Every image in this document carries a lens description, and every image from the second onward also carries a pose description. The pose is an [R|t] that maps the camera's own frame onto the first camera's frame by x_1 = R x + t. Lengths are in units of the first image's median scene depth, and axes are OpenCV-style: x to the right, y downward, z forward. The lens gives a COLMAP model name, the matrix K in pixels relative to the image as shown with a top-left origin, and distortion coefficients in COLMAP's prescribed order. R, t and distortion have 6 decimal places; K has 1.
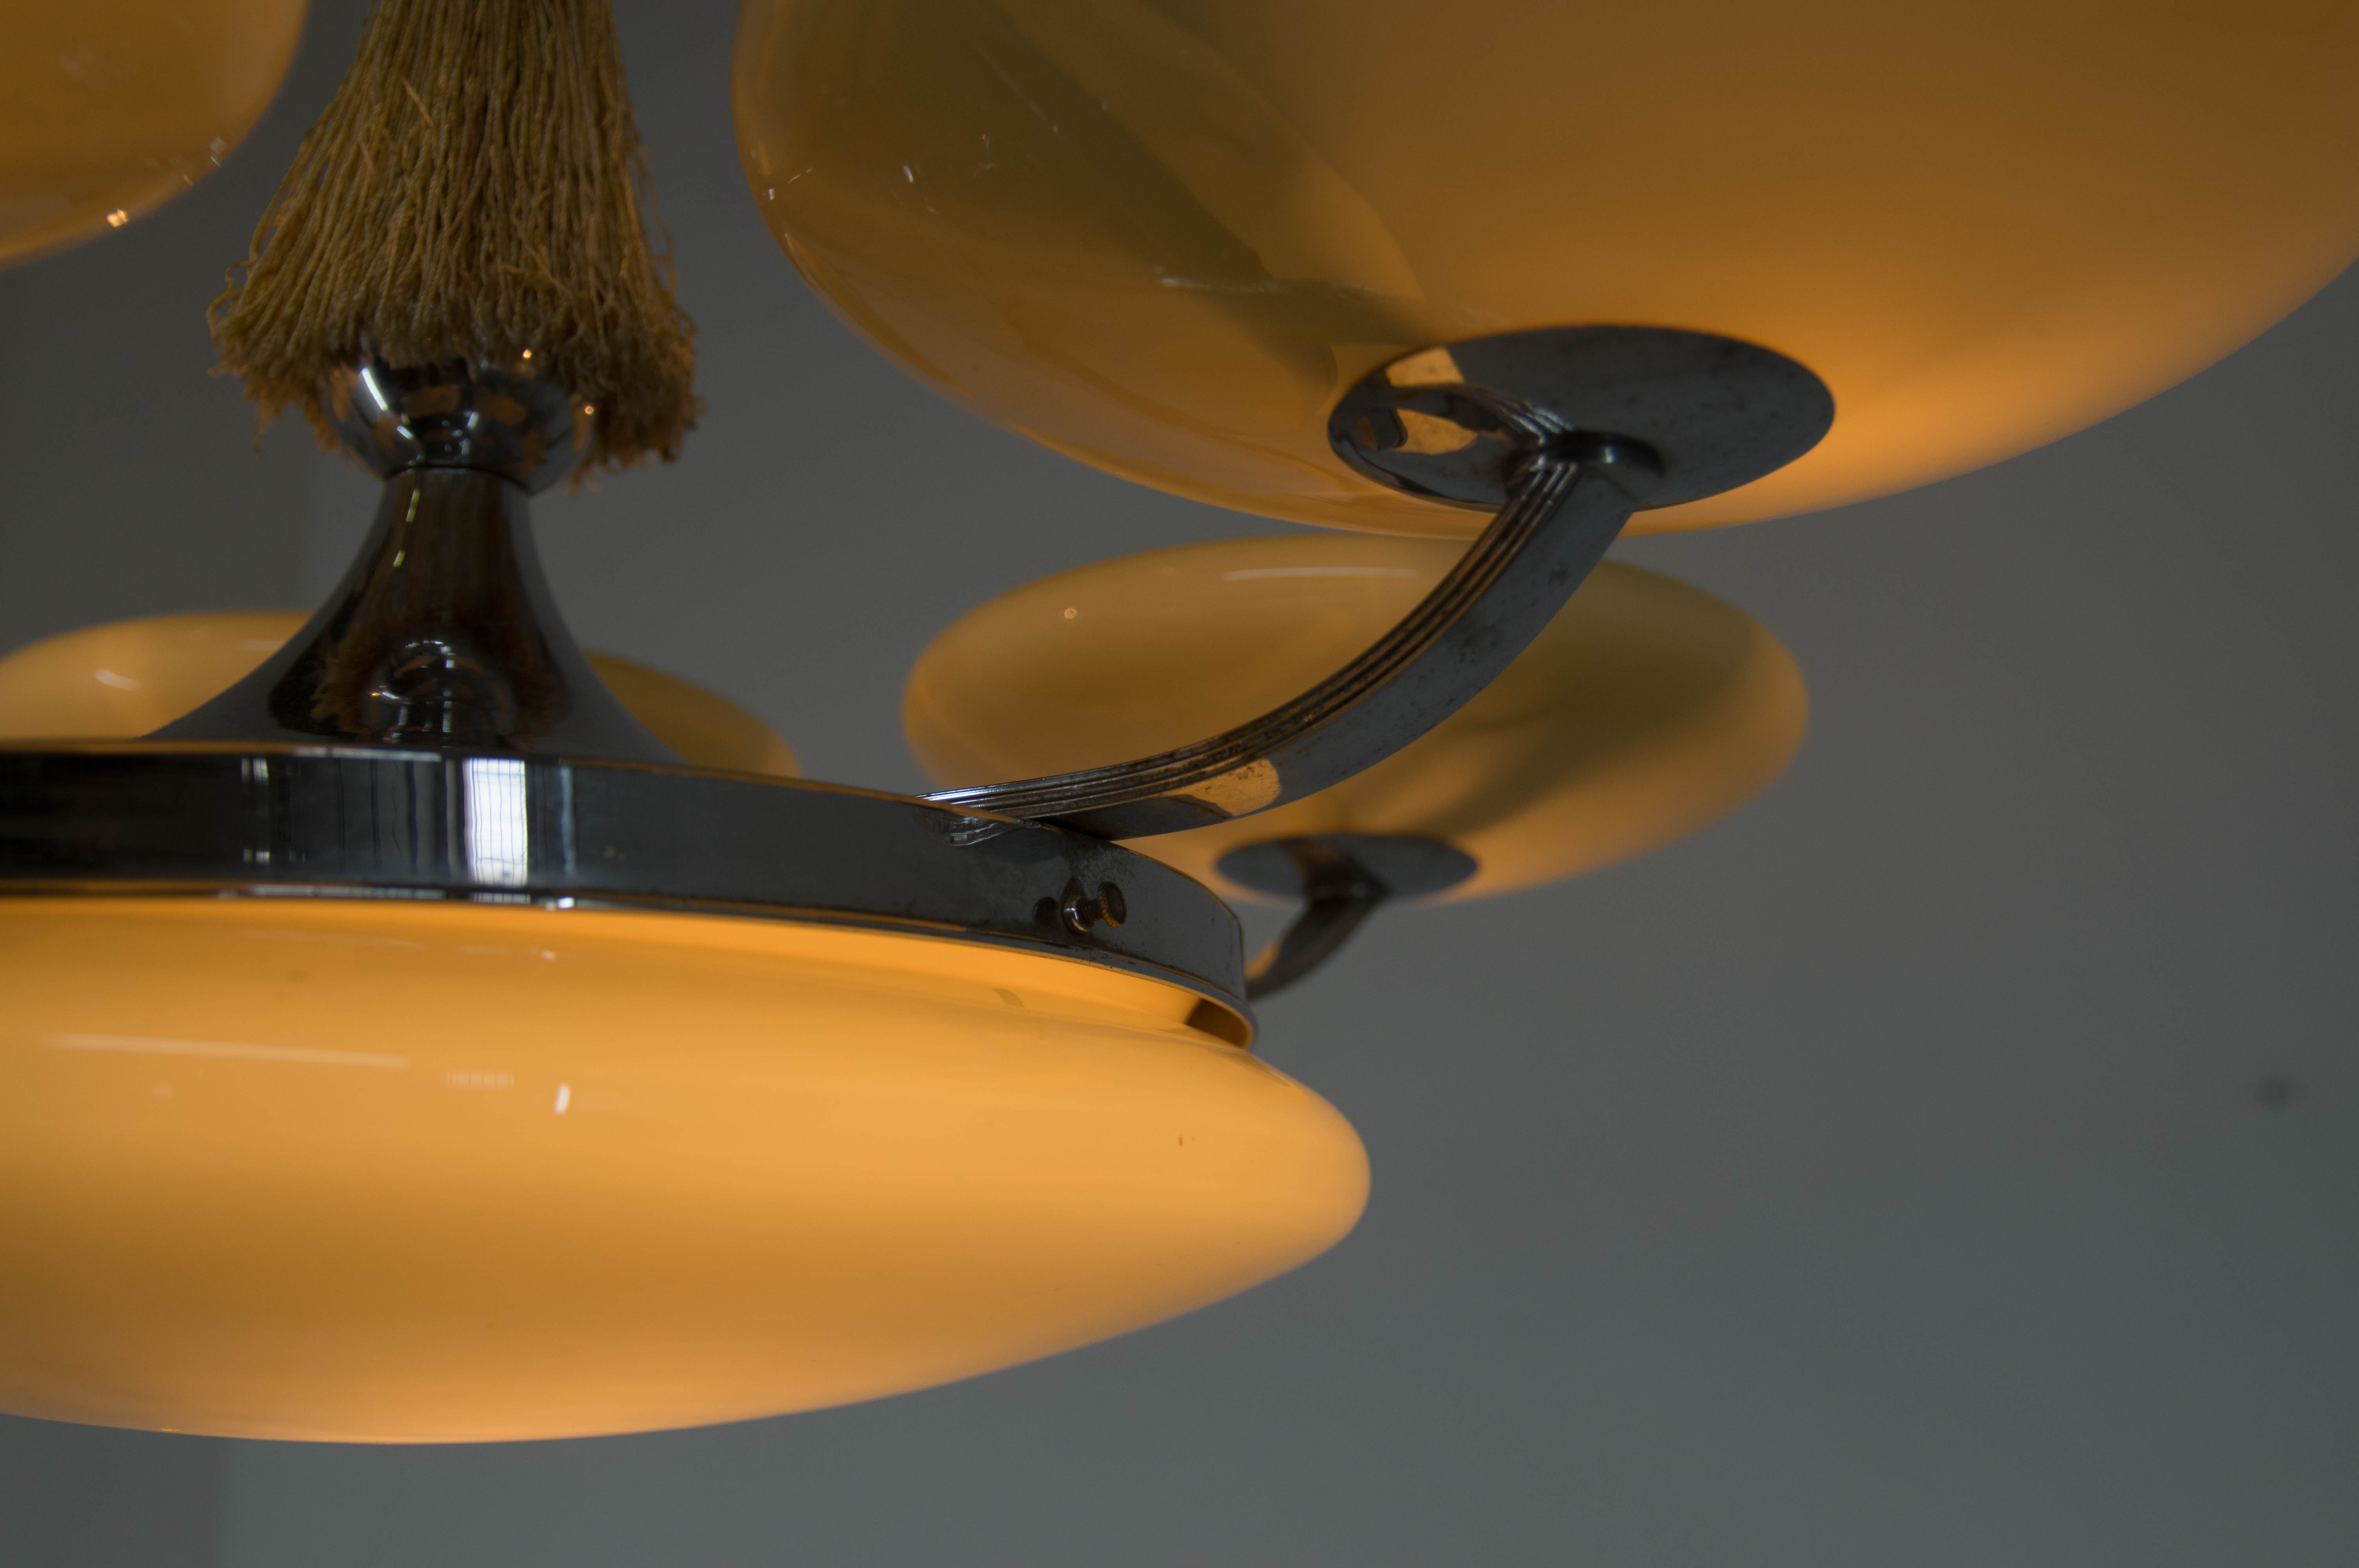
lens RADIAL K [[2460.6, 0, 1179.5], [0, 2460.6, 784.0], [0, 0, 1]] dist [-0.003403, -0.010353]
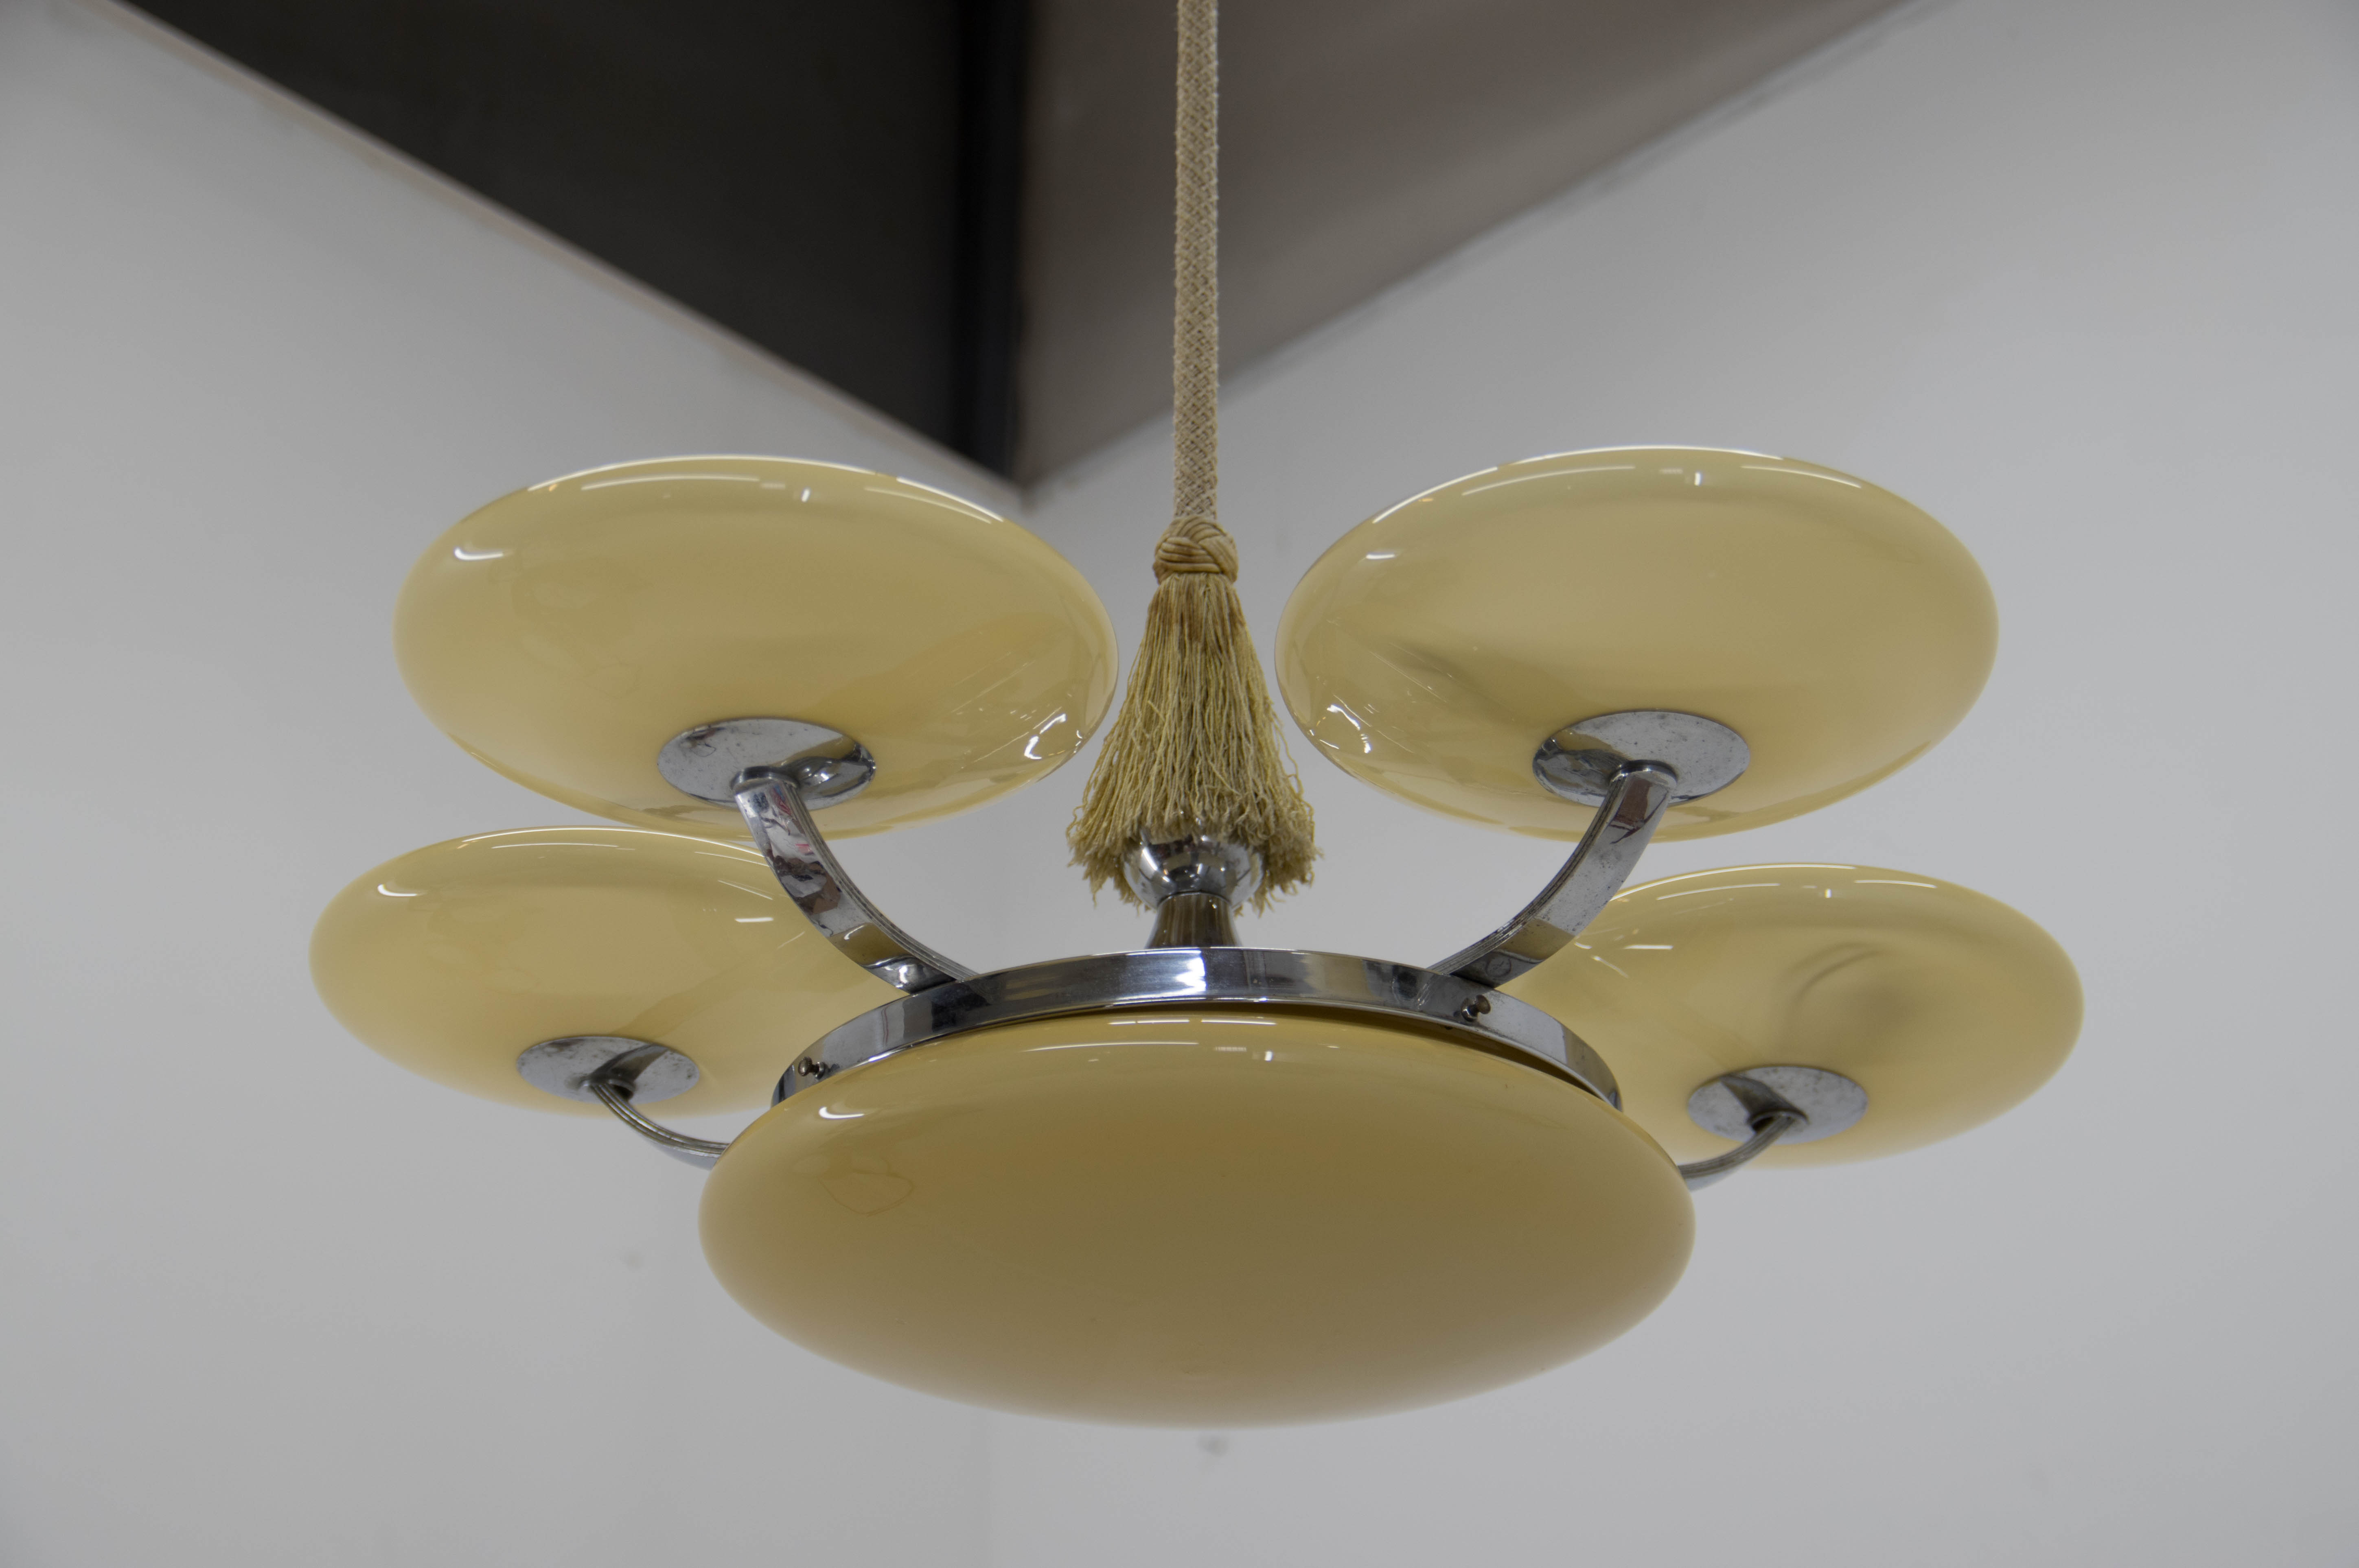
lens RADIAL K [[3693.0, 0, 1179.5], [0, 3693.0, 784.0], [0, 0, 1]] dist [0.019611, 0.013851]
pose [[0.948659, -0.149565, -0.278705, 0.514434], [0.078904, 0.965184, -0.249387, 0.509654], [0.306301, 0.214592, 0.927432, -1.701466]]
